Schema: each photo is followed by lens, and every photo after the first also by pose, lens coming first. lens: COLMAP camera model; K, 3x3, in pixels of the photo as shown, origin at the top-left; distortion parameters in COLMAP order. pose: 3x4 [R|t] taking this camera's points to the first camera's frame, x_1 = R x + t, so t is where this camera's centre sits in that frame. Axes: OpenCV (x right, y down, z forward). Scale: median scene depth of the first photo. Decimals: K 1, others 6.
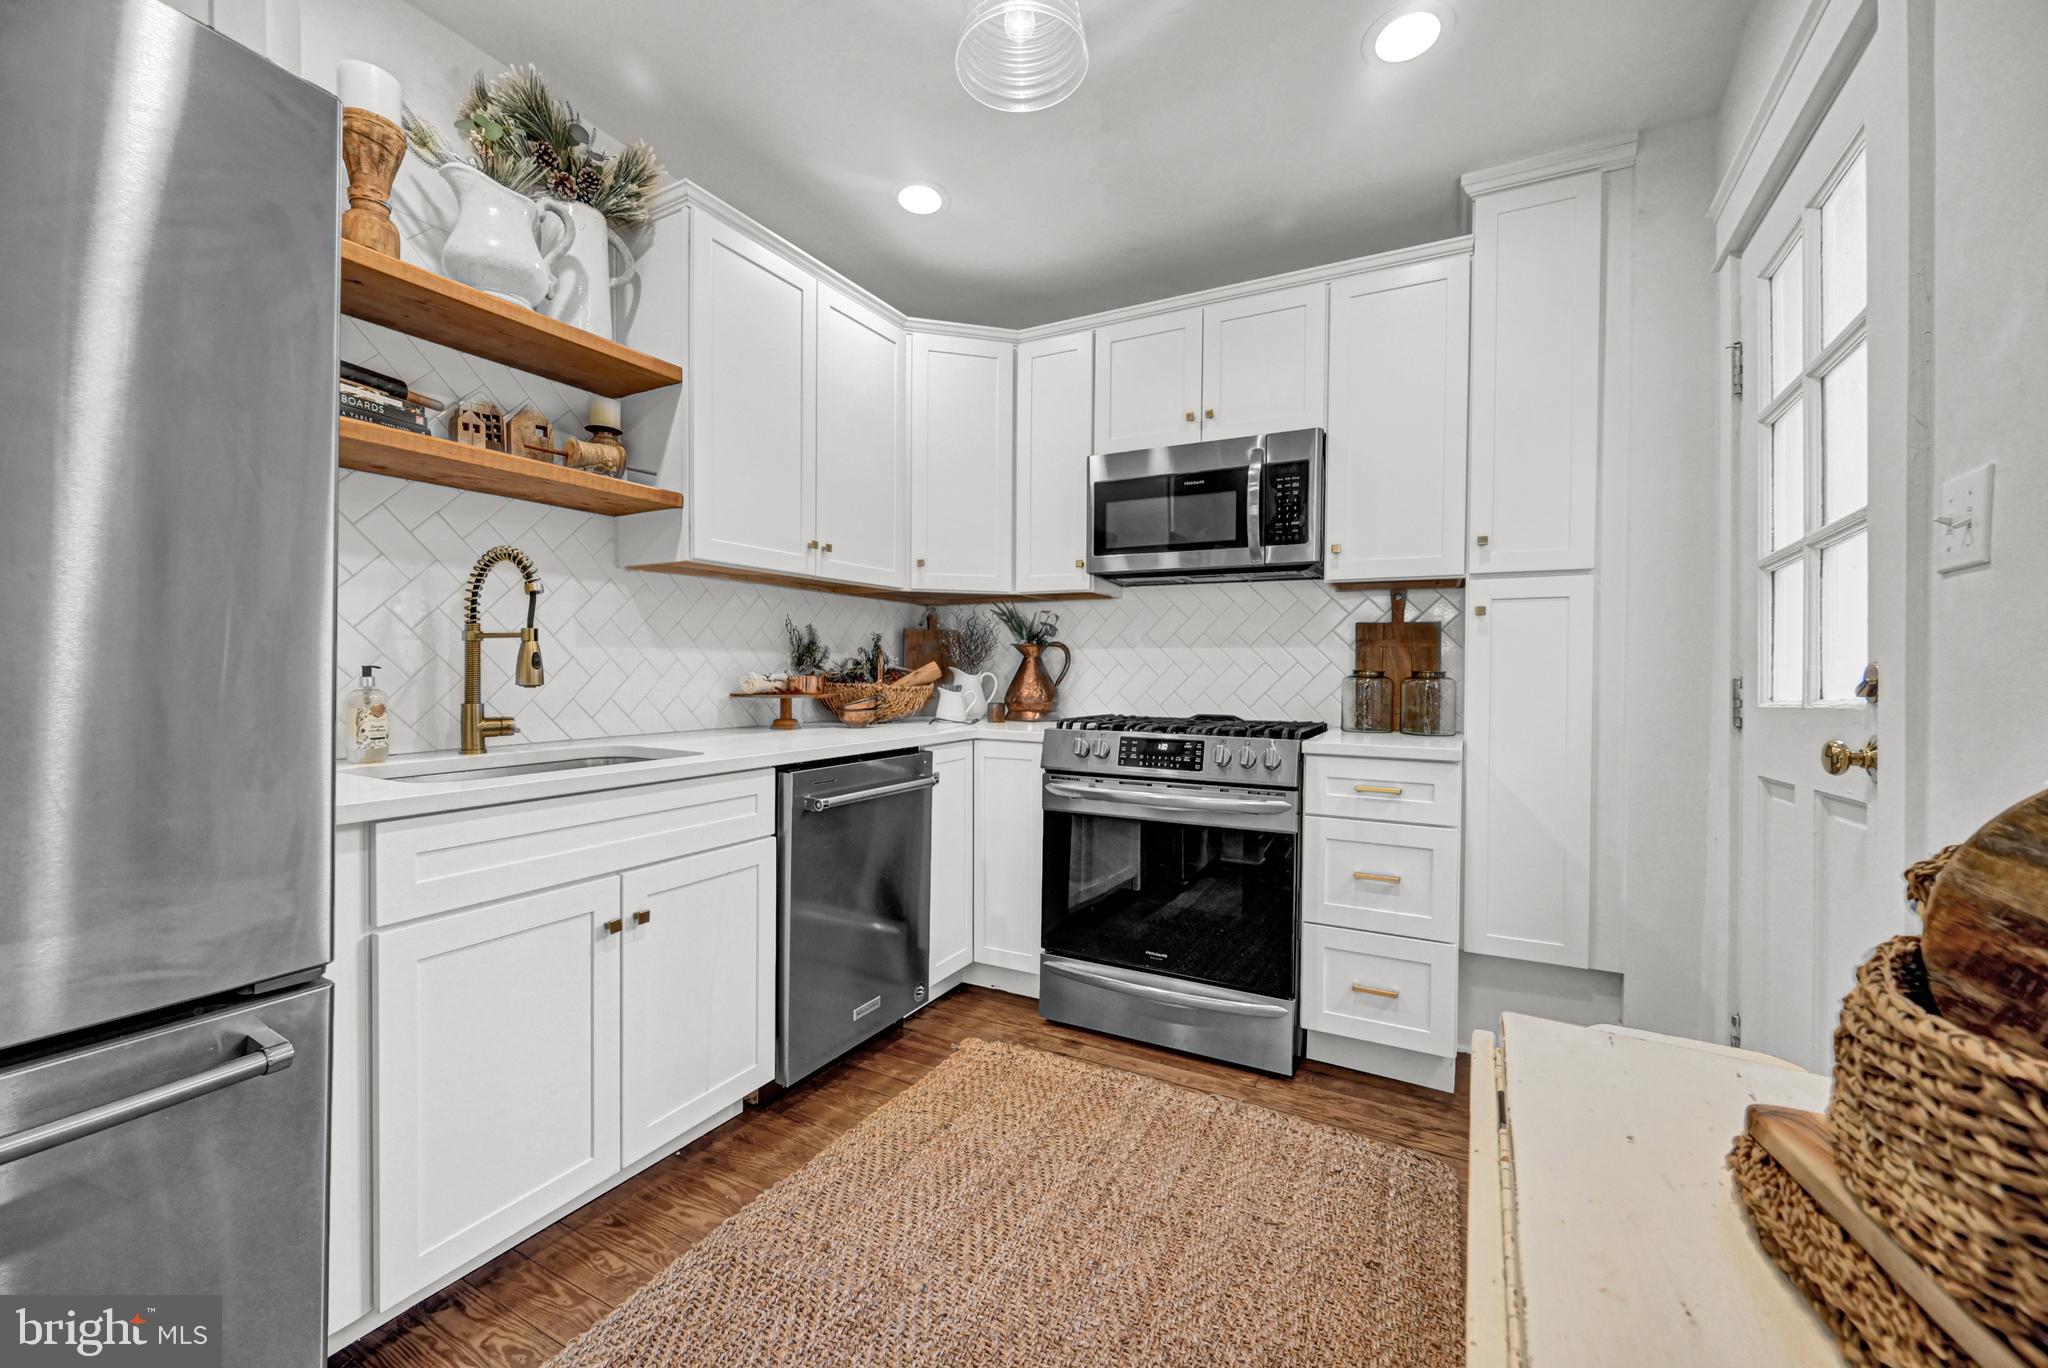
lens RADIAL K [[824.0, 0, 1011.8], [0, 824.0, 679.4], [0, 0, 1]] dist [0.000696, 0.000194]
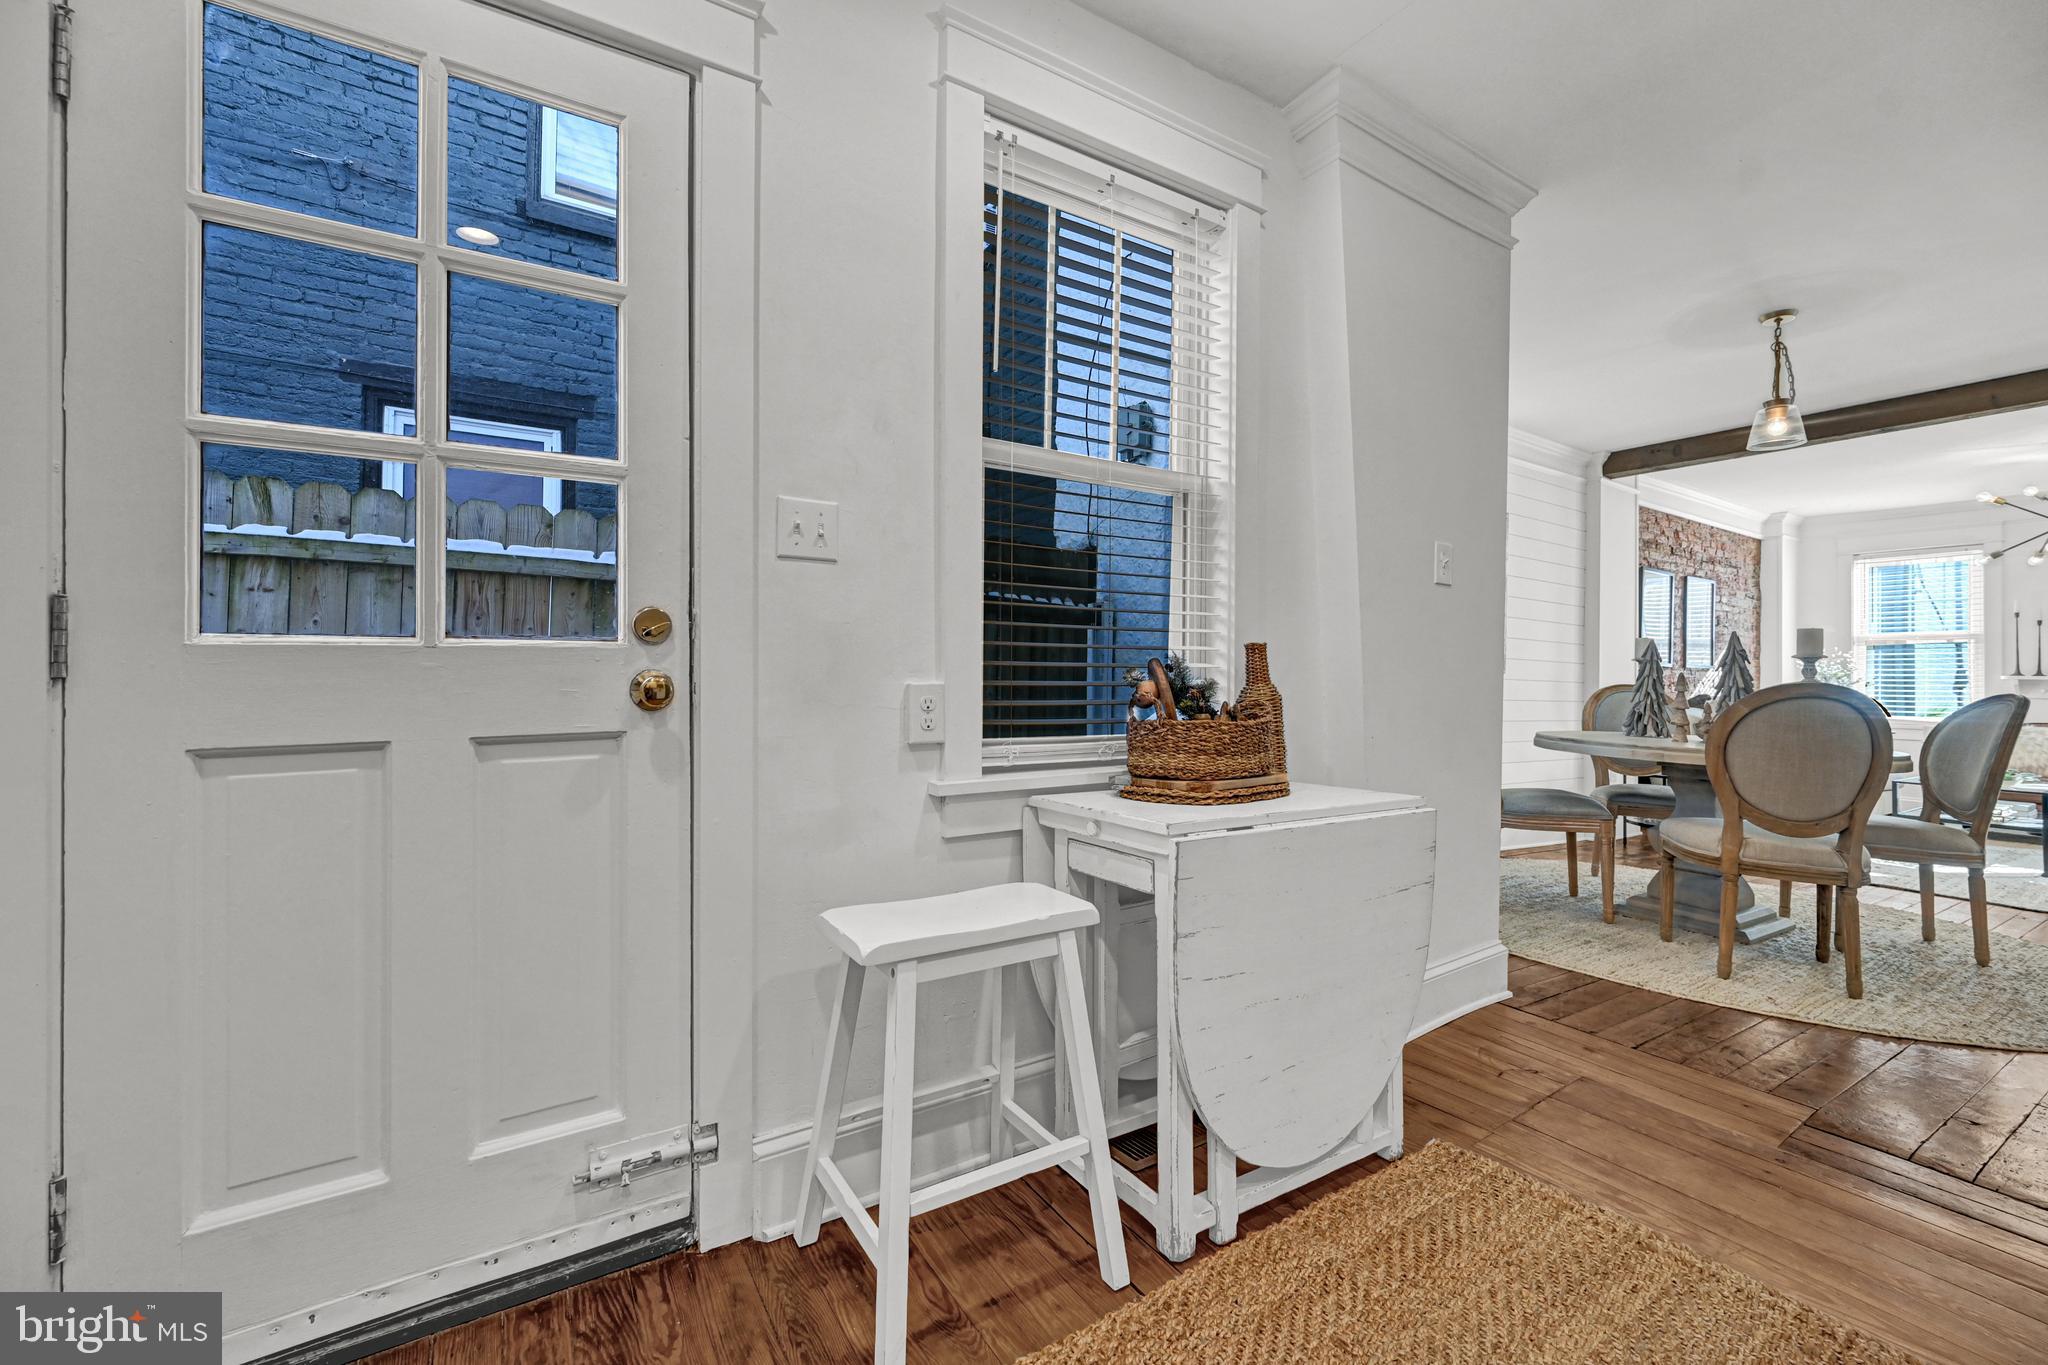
lens RADIAL K [[818.0, 0, 1023.5], [0, 818.0, 658.8], [0, 0, 1]] dist [0.000065, 0.000481]
pose [[-0.874589, -0.016324, 0.484590, 0.010763], [-0.023505, 0.999685, -0.008747, 0.025357], [-0.484294, -0.019040, -0.874698, 0.898228]]
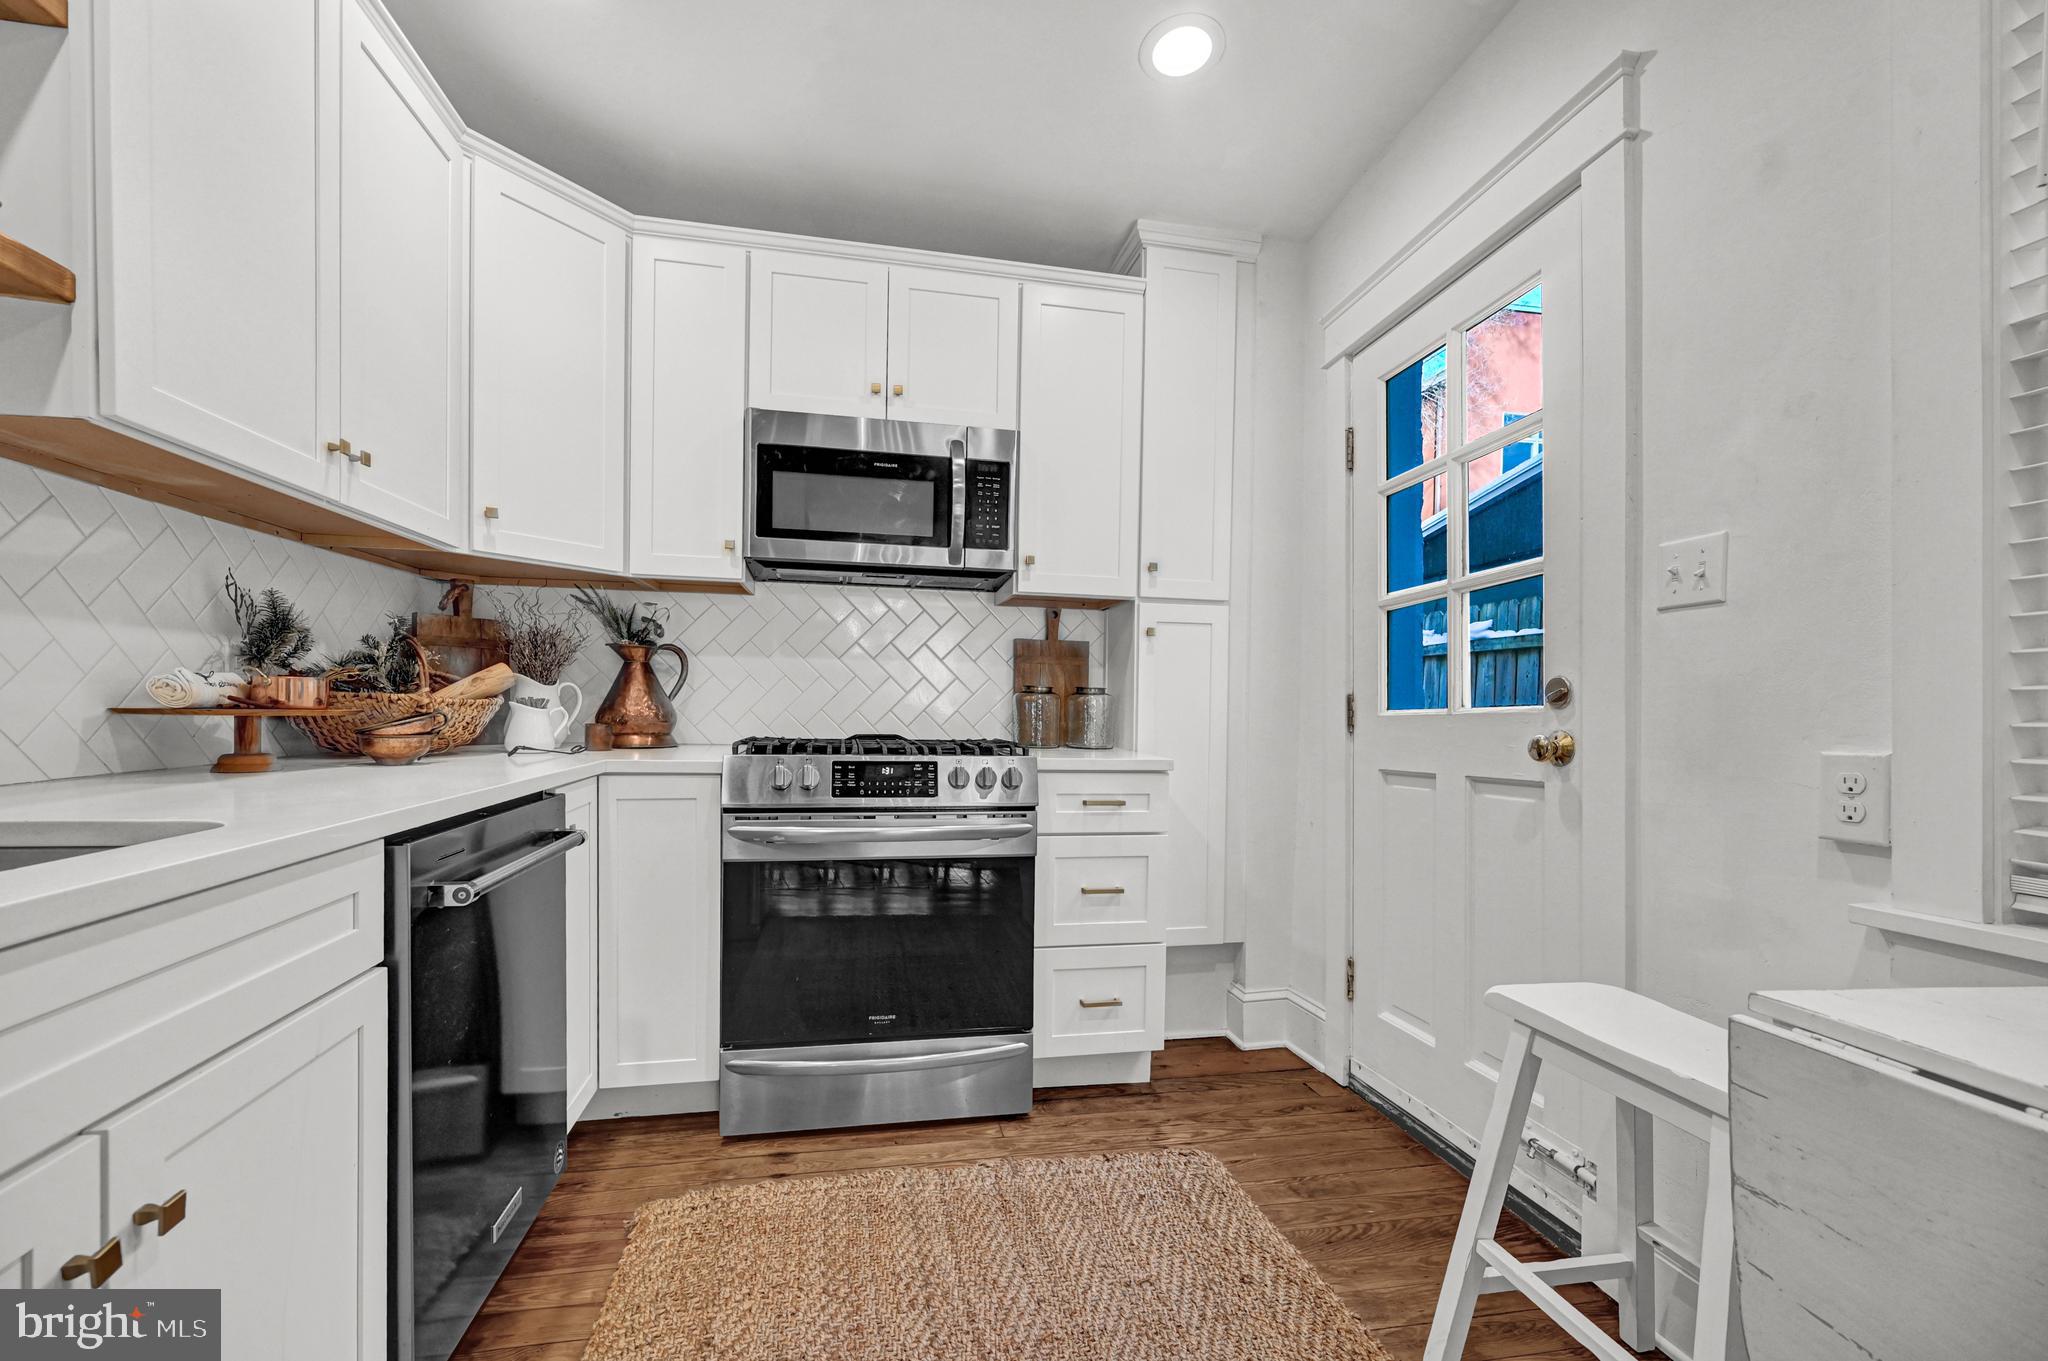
lens RADIAL K [[830.8, 0, 1006.5], [0, 830.8, 719.5], [0, 0, 1]] dist [-0.000546, 0.000029]
pose [[0.771946, -0.006235, 0.635657, -0.261473], [-0.003263, 0.999900, 0.013771, 0.017202], [-0.635680, -0.012704, 0.771848, 0.267775]]
